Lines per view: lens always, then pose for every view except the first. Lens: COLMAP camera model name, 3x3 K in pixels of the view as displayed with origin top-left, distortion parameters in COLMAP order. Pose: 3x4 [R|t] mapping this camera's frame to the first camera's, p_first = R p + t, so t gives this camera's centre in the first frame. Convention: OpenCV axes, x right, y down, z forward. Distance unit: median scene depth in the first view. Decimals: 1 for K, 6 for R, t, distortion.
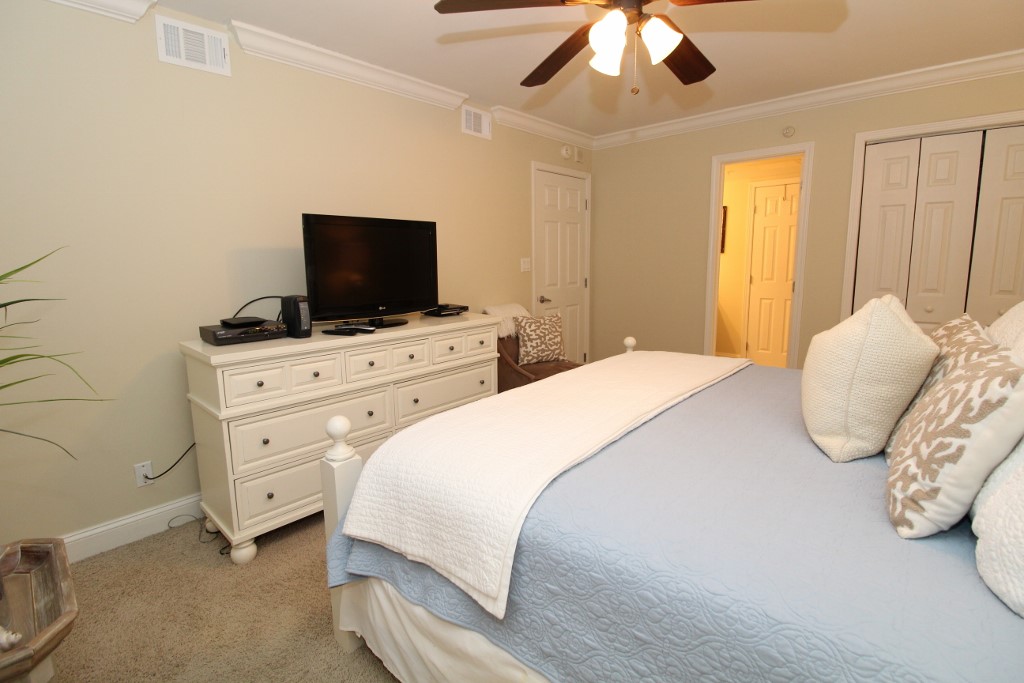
lens RADIAL K [[482.8, 0, 517.2], [0, 482.8, 325.6], [0, 0, 1]] dist [0.000085, -0.000139]
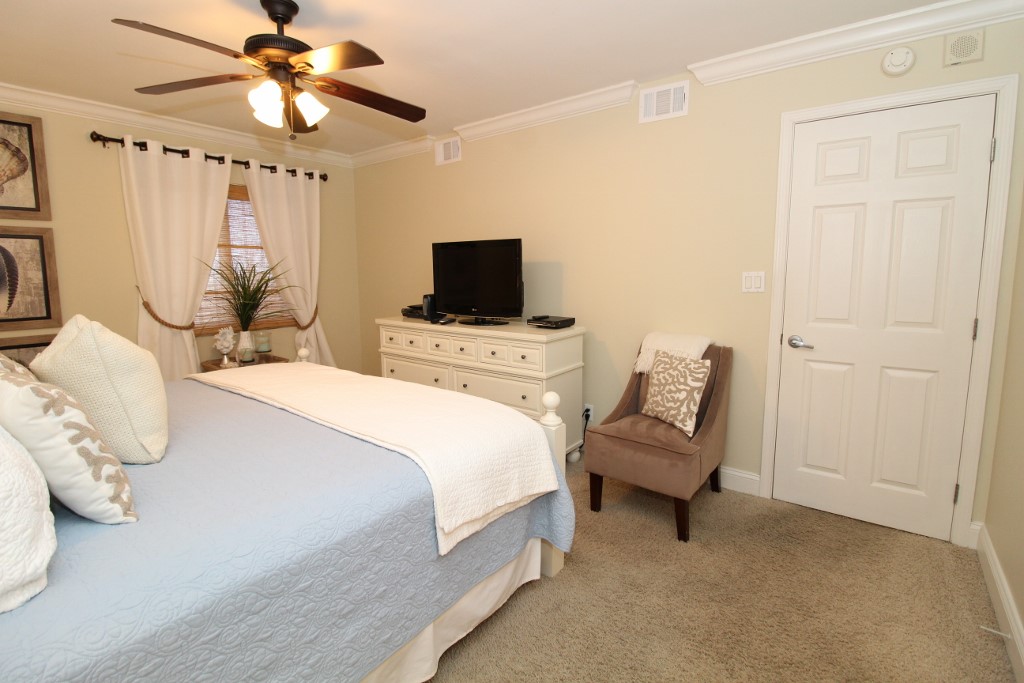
lens RADIAL K [[477.6, 0, 526.7], [0, 477.6, 336.0], [0, 0, 1]] dist [-0.045393, 0.000360]
pose [[0.065850, 0.141780, -0.987706, 0.874831], [-0.137205, 0.981738, 0.131776, -0.135578], [0.988351, 0.126841, 0.084100, 0.903473]]
